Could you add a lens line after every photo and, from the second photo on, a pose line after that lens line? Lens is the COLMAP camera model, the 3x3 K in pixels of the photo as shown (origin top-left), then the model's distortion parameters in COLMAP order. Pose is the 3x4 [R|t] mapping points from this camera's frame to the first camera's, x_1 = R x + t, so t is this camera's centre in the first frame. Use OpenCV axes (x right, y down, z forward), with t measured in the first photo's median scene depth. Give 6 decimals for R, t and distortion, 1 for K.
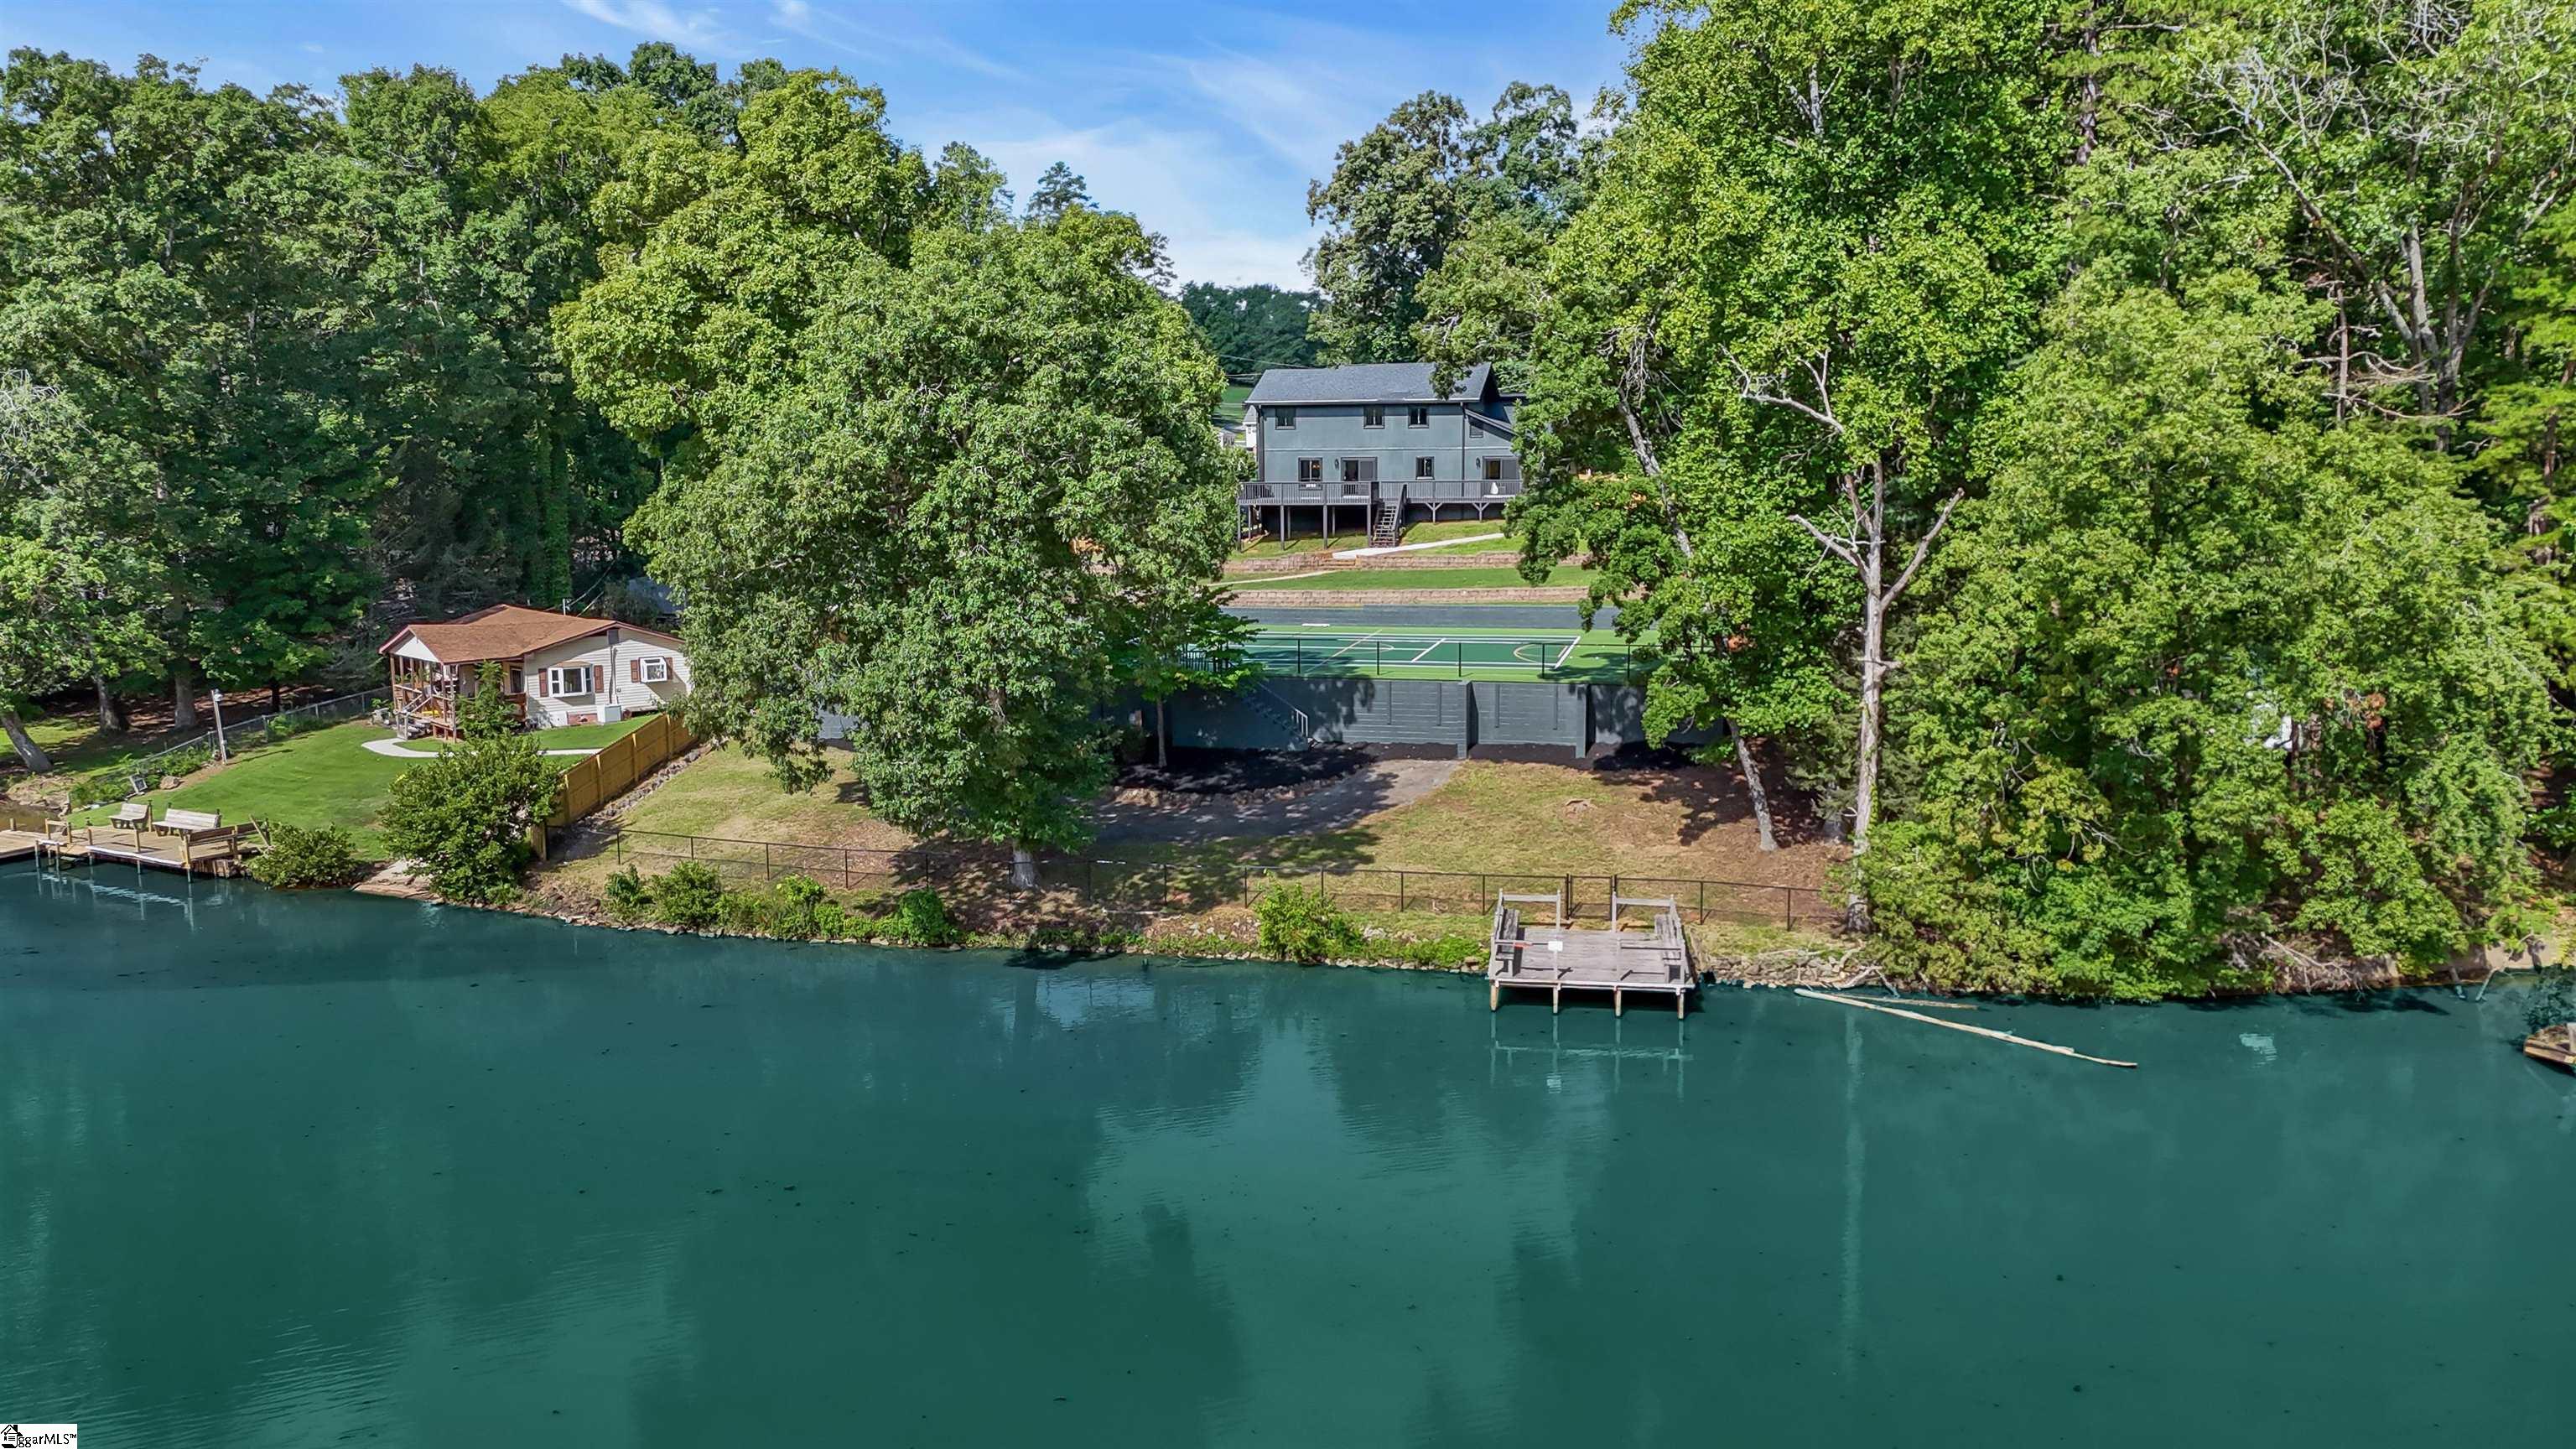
lens RADIAL K [[1875.5, 0, 1288.0], [0, 1875.5, 724.5], [0, 0, 1]] dist [0.065427, -0.050410]
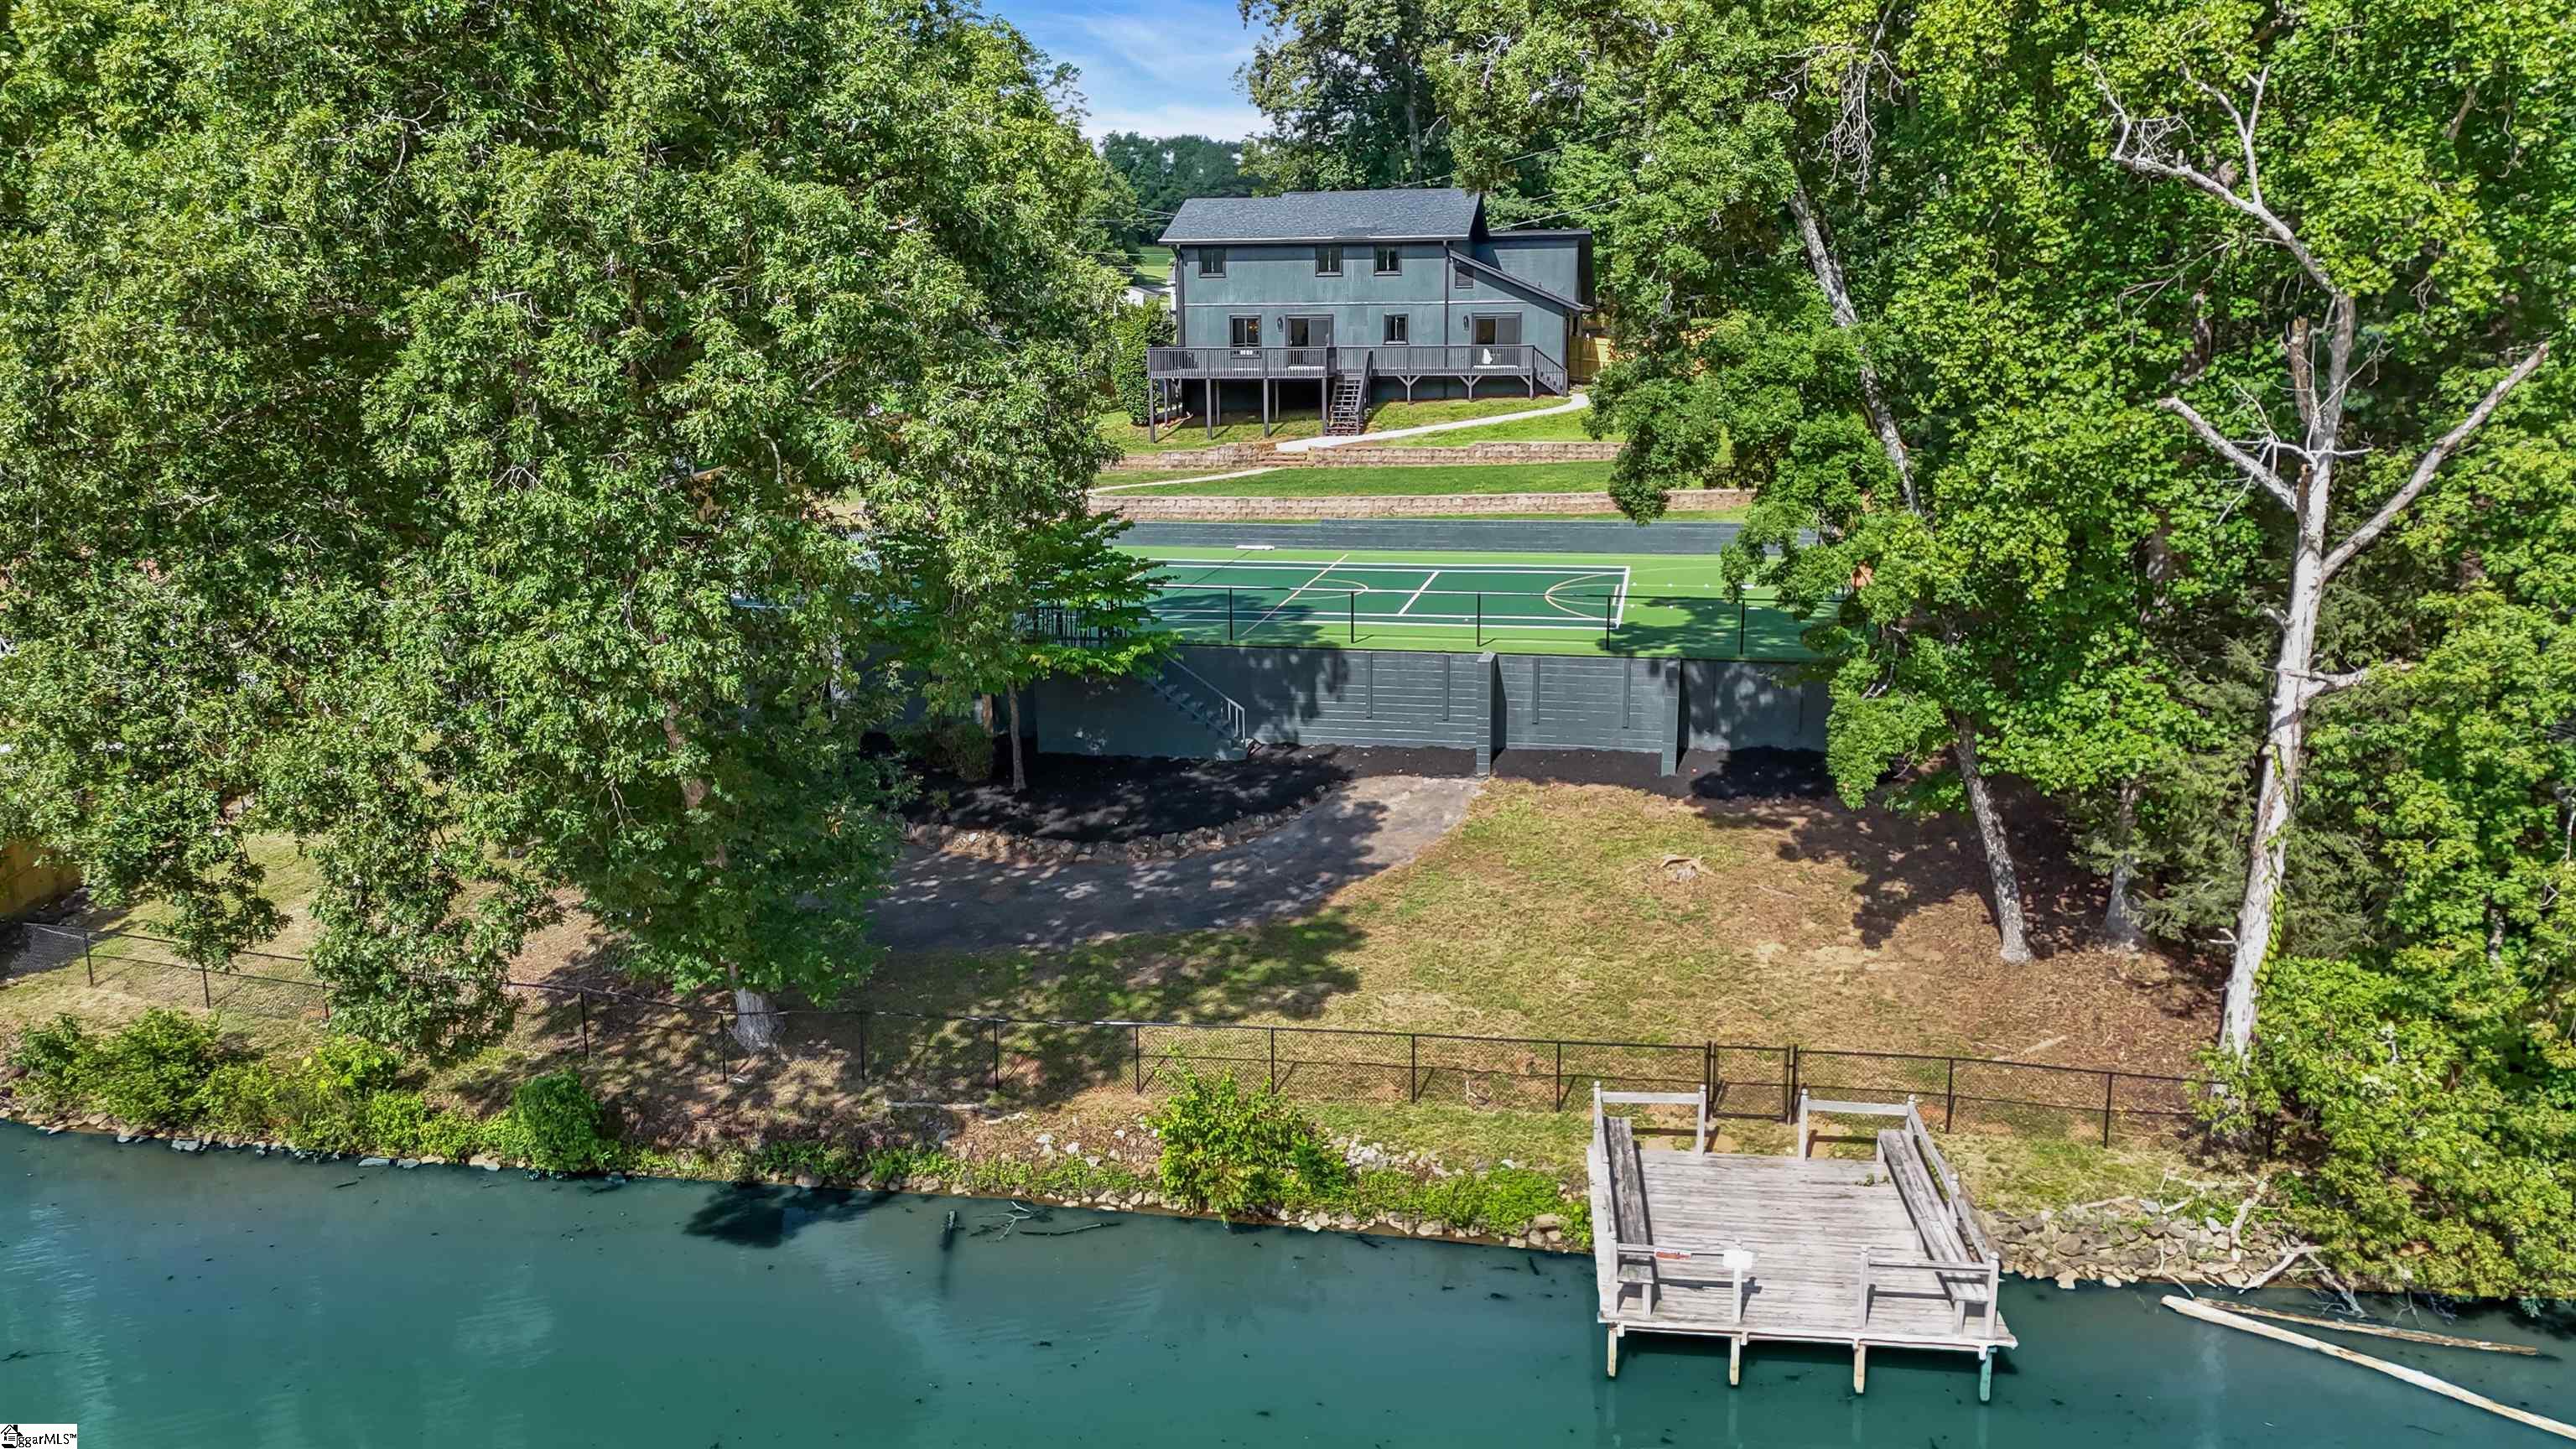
lens RADIAL K [[1882.2, 0, 1304.2], [0, 1882.2, 719.4], [0, 0, 1]] dist [0.019280, -0.001825]
pose [[0.999104, -0.007835, 0.041597, 0.005028], [0.005215, 0.998017, 0.062732, -0.048729], [-0.042006, -0.062459, 0.997163, 0.417489]]
